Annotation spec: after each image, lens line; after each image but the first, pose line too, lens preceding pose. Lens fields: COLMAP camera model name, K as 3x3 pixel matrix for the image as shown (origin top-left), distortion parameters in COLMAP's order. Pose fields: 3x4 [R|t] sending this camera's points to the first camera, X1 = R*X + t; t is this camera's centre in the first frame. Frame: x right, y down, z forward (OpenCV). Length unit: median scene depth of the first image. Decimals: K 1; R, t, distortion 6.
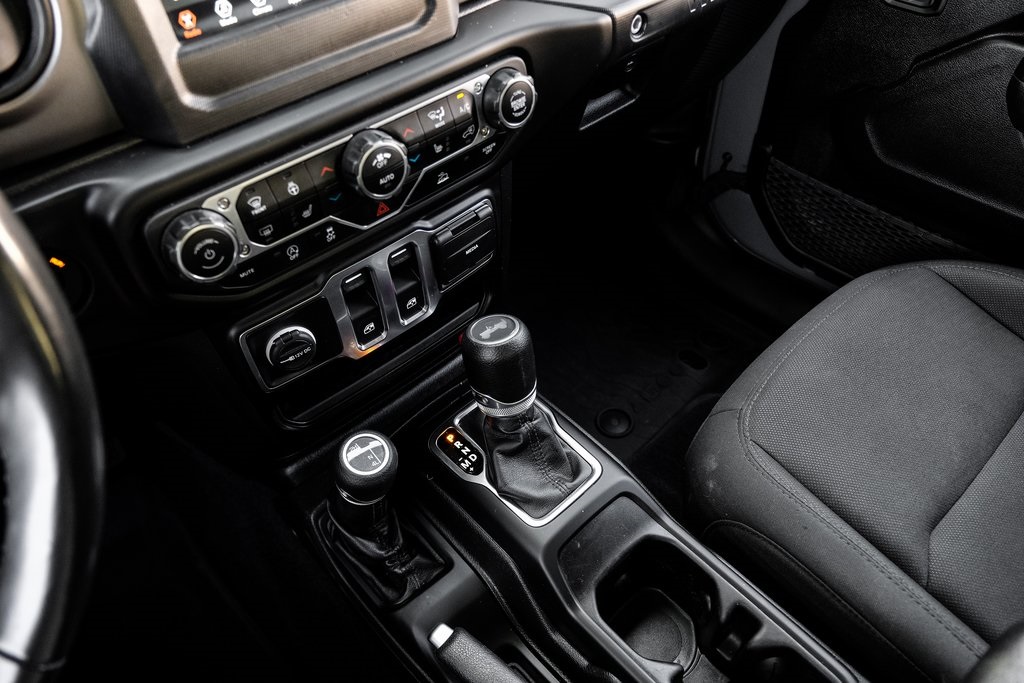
lens RADIAL K [[690.1, 0, 512.0], [0, 690.1, 341.5], [0, 0, 1]] dist [-0.021583, -0.000516]
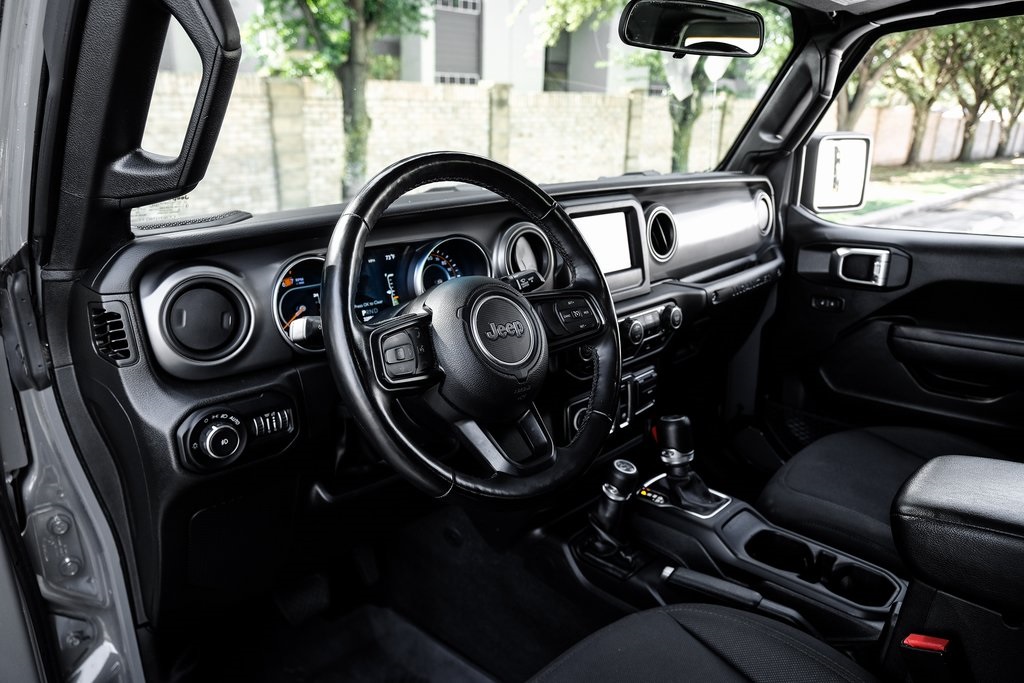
lens RADIAL K [[690.1, 0, 512.0], [0, 690.1, 341.5], [0, 0, 1]] dist [-0.021583, -0.000516]
pose [[0.998527, 0.003426, 0.054143, -0.733450], [0.024804, 0.858753, -0.511790, 0.982147], [-0.048249, 0.512379, 0.857403, -1.021243]]
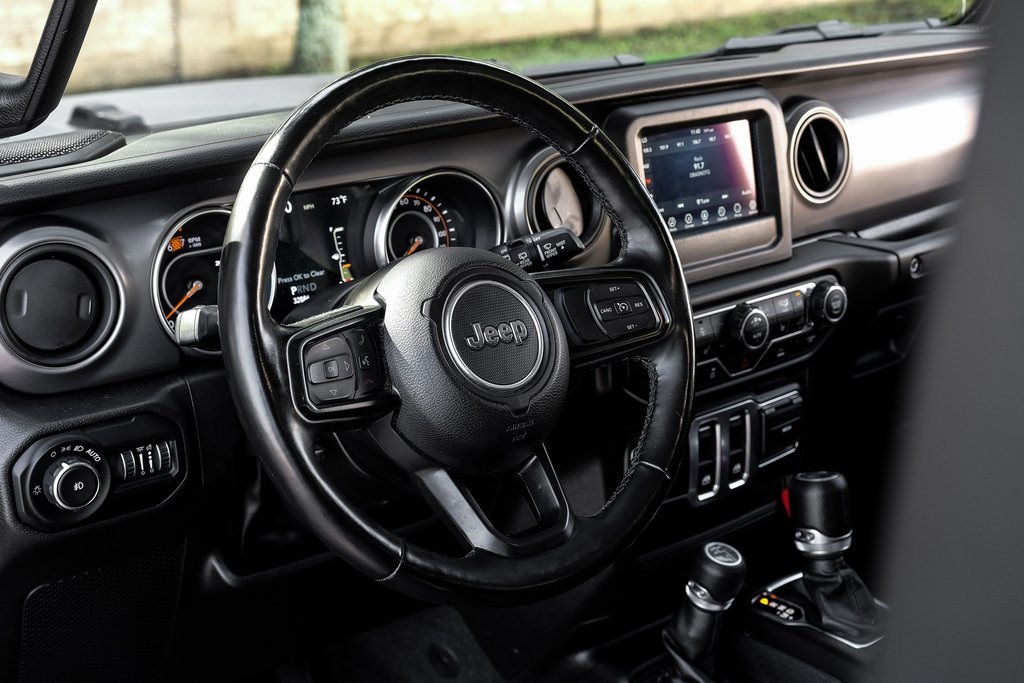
lens RADIAL K [[1436.6, 0, 512.0], [0, 1436.6, 341.5], [0, 0, 1]] dist [-0.031157, 0.005010]
pose [[0.998635, 0.035556, -0.038264, -0.557999], [-0.049610, 0.874891, -0.481772, 1.195917], [0.016346, 0.483013, 0.875461, -1.557854]]
